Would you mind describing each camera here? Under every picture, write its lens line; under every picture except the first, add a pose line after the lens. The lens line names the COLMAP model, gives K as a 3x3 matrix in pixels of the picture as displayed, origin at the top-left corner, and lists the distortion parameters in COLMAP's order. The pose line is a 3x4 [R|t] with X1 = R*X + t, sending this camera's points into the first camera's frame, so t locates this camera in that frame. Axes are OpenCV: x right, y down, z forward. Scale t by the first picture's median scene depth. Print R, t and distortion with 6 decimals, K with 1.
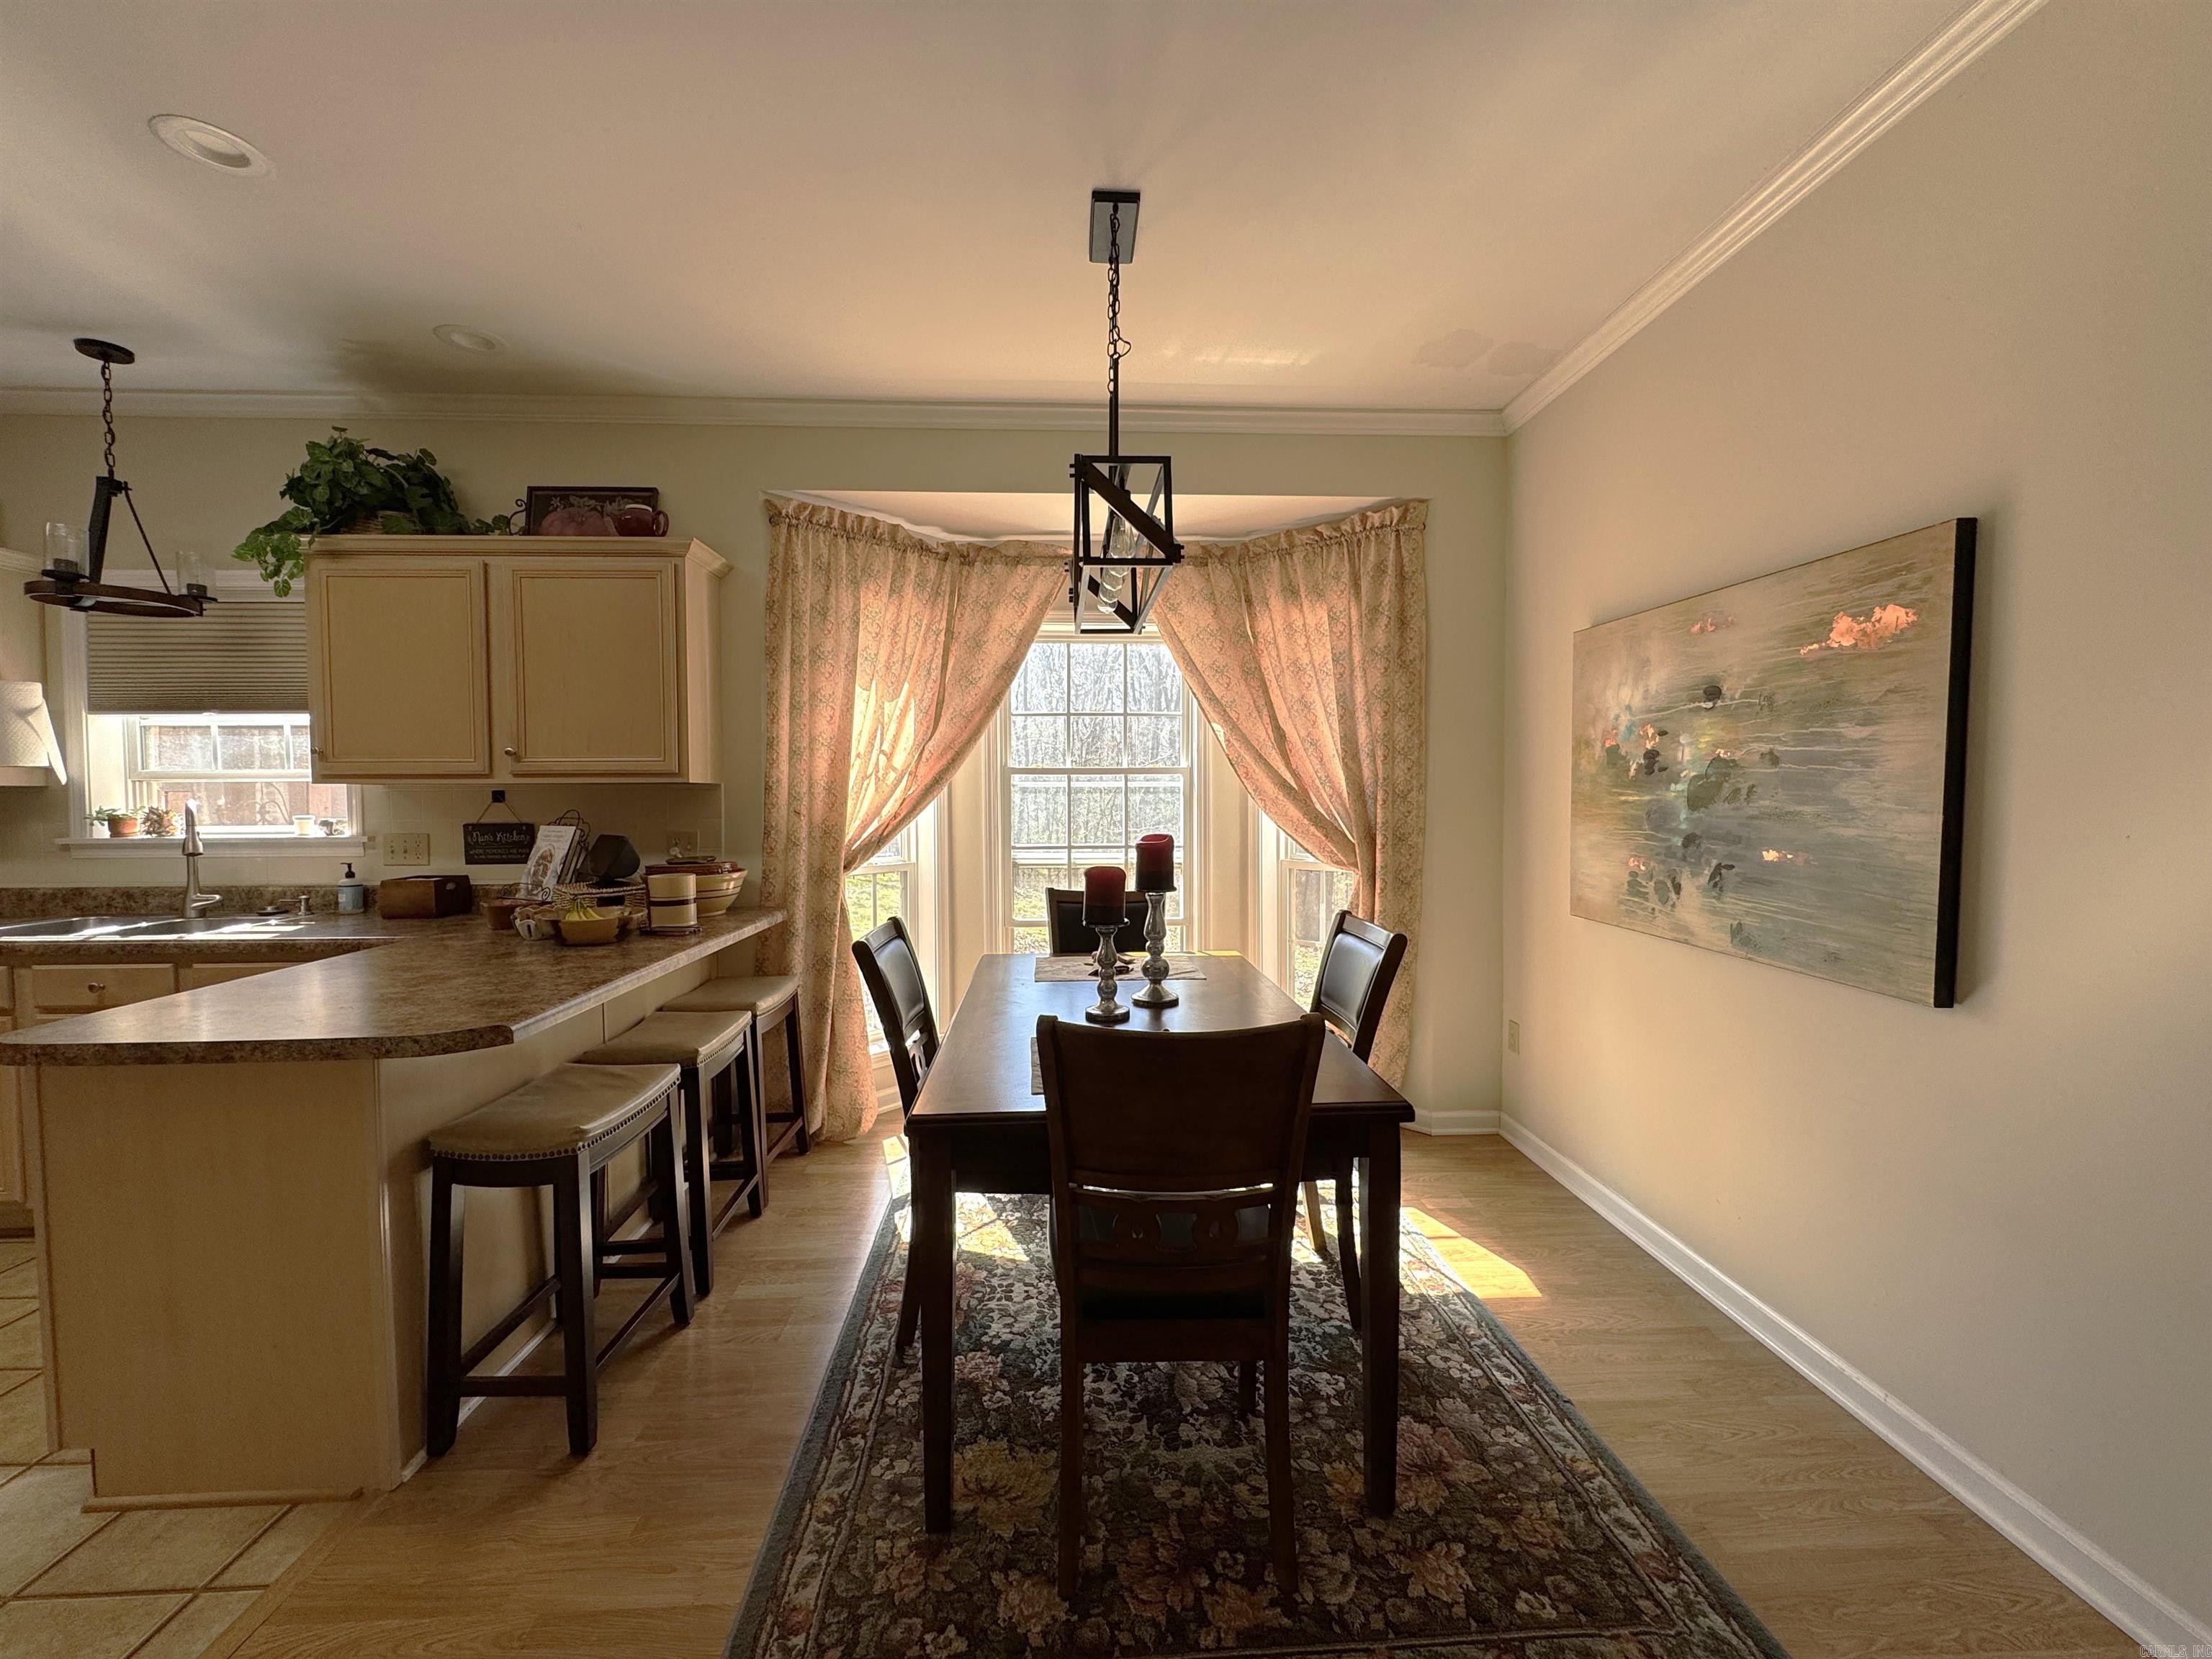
lens RADIAL K [[893.5, 0, 1148.2], [0, 893.5, 826.4], [0, 0, 1]] dist [-0.006608, -0.000265]
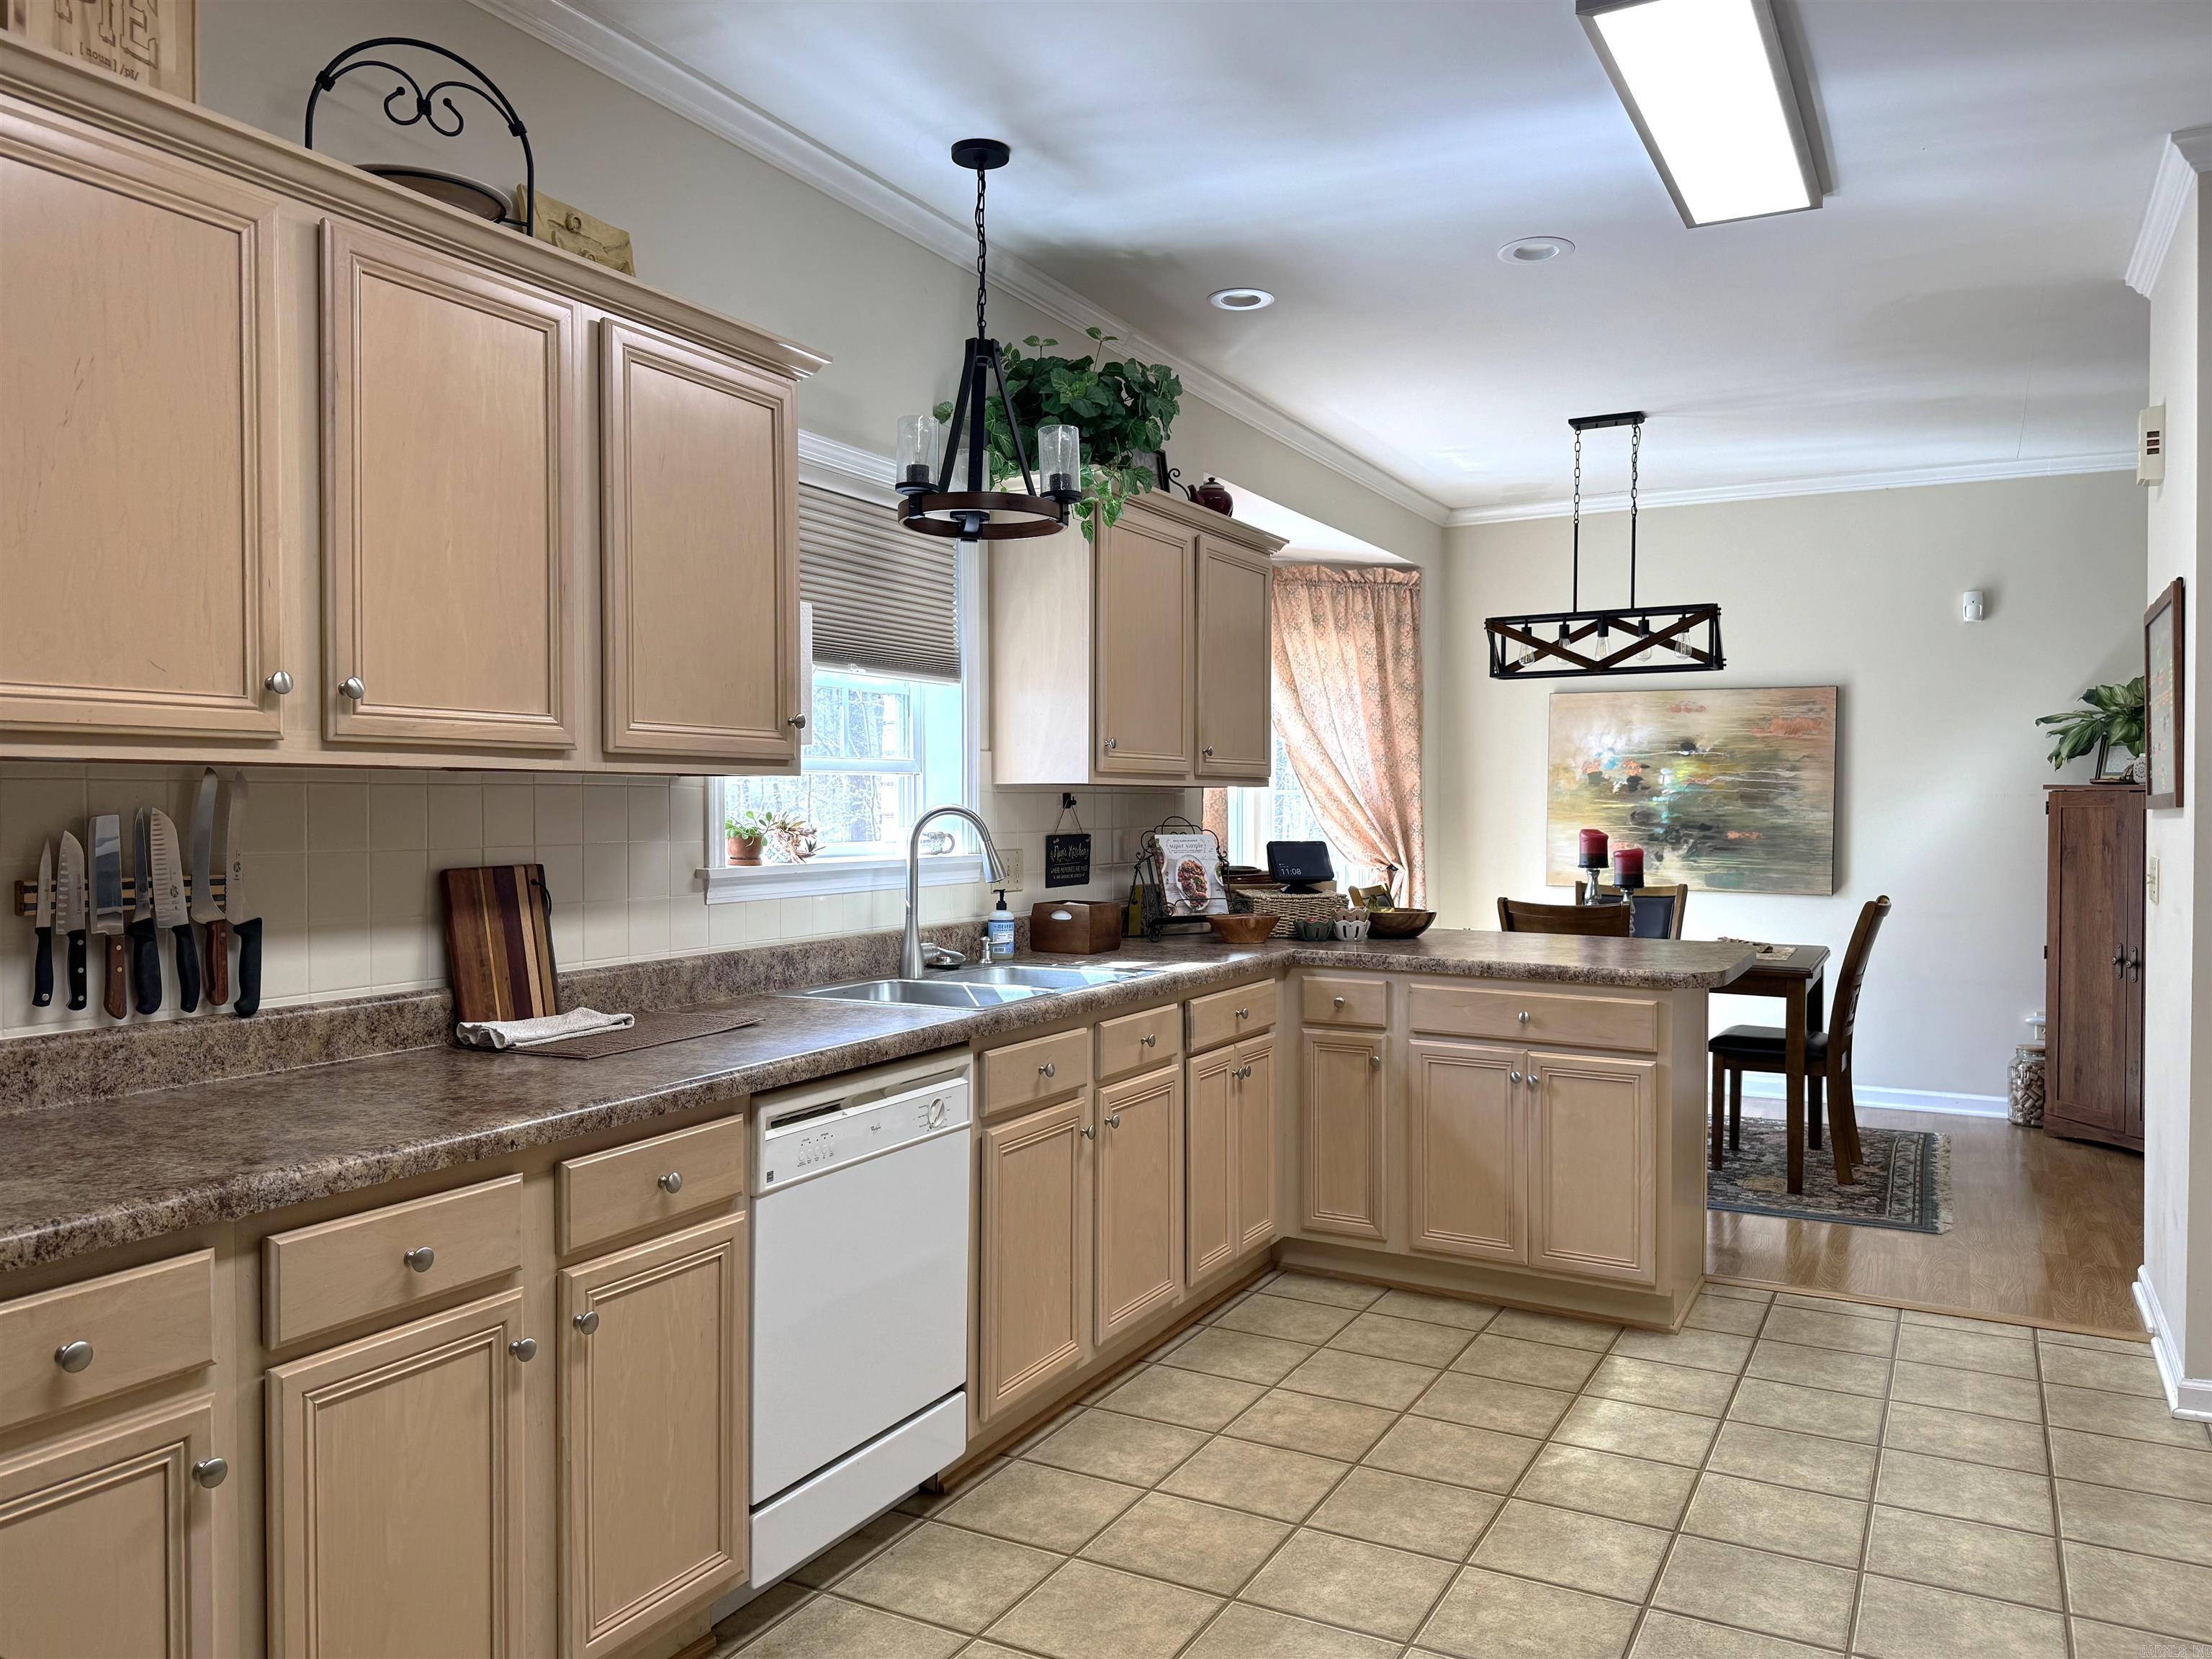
lens RADIAL K [[1586.8, 0, 1105.3], [0, 1586.8, 832.2], [0, 0, 1]] dist [0.059221, -0.072646]
pose [[0.517702, -0.010823, 0.855492, -2.347057], [0.028908, 0.999570, -0.004848, 0.003327], [-0.855072, 0.027241, 0.517793, 0.297400]]
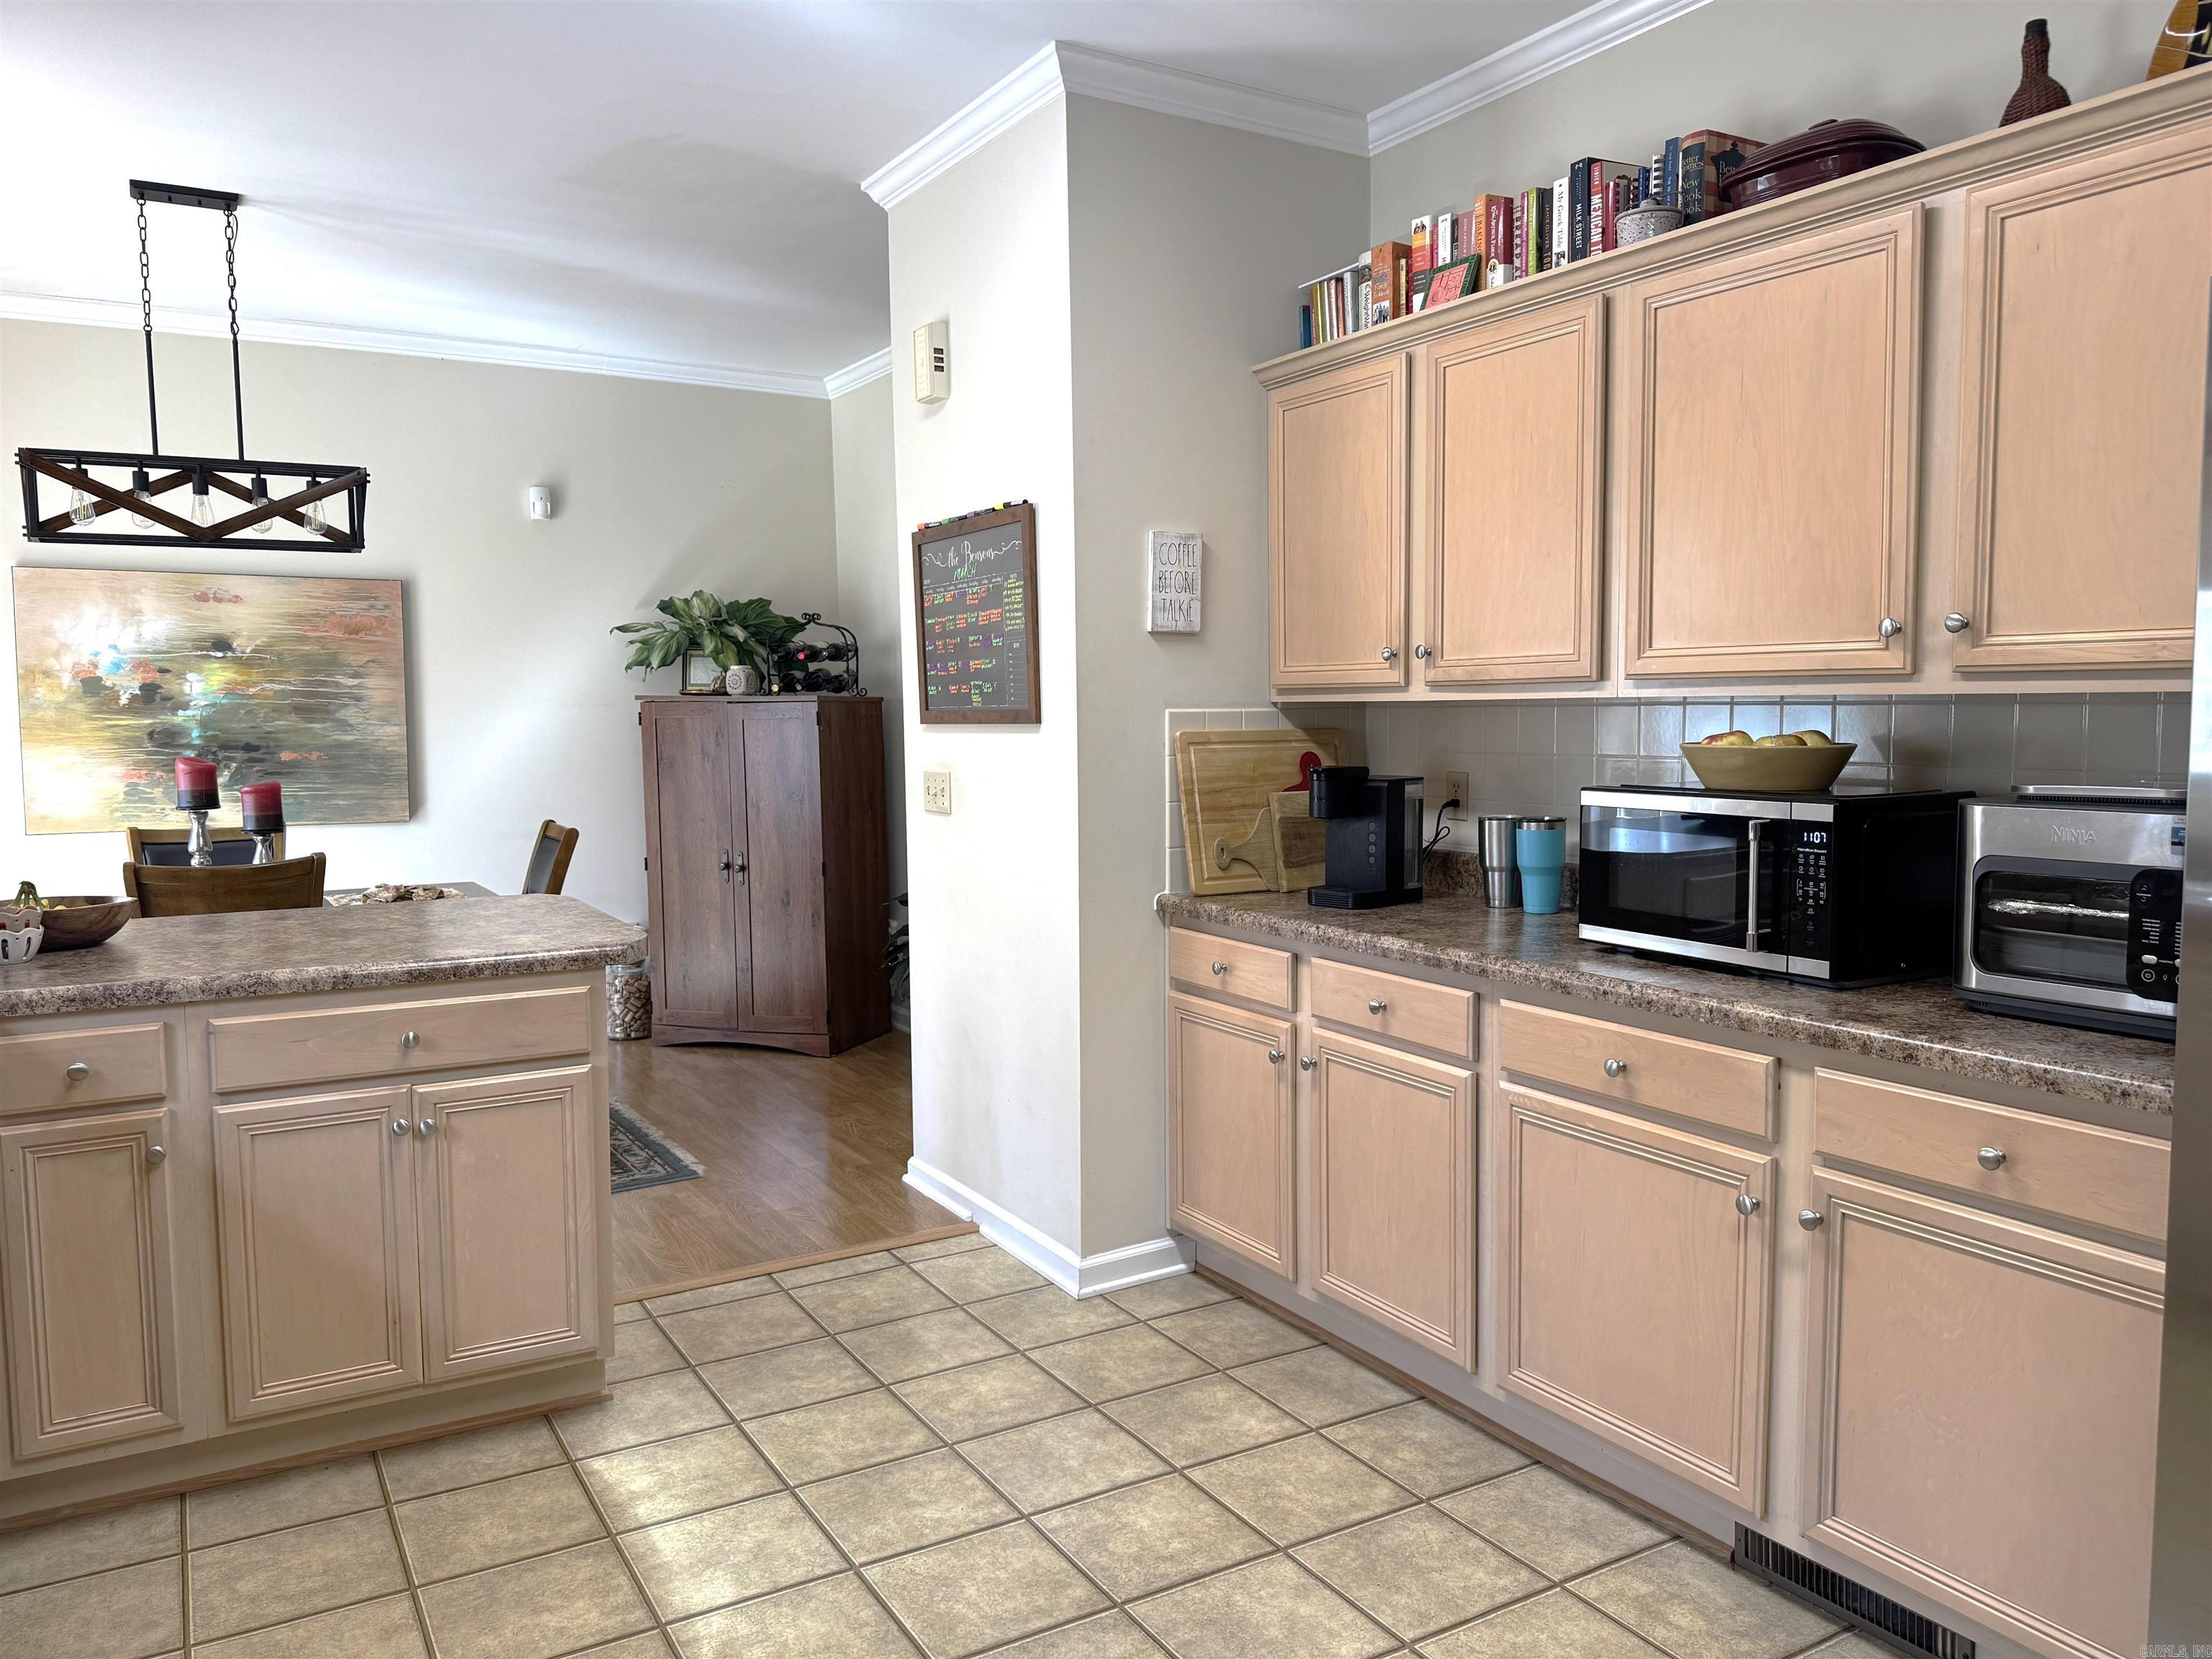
lens RADIAL K [[1586.8, 0, 1105.3], [0, 1586.8, 832.2], [0, 0, 1]] dist [0.059221, -0.072646]
pose [[-0.464113, -0.066004, 0.883313, -1.979295], [0.044084, 0.994263, 0.097457, -0.036554], [-0.884678, 0.084171, -0.458541, 0.822490]]
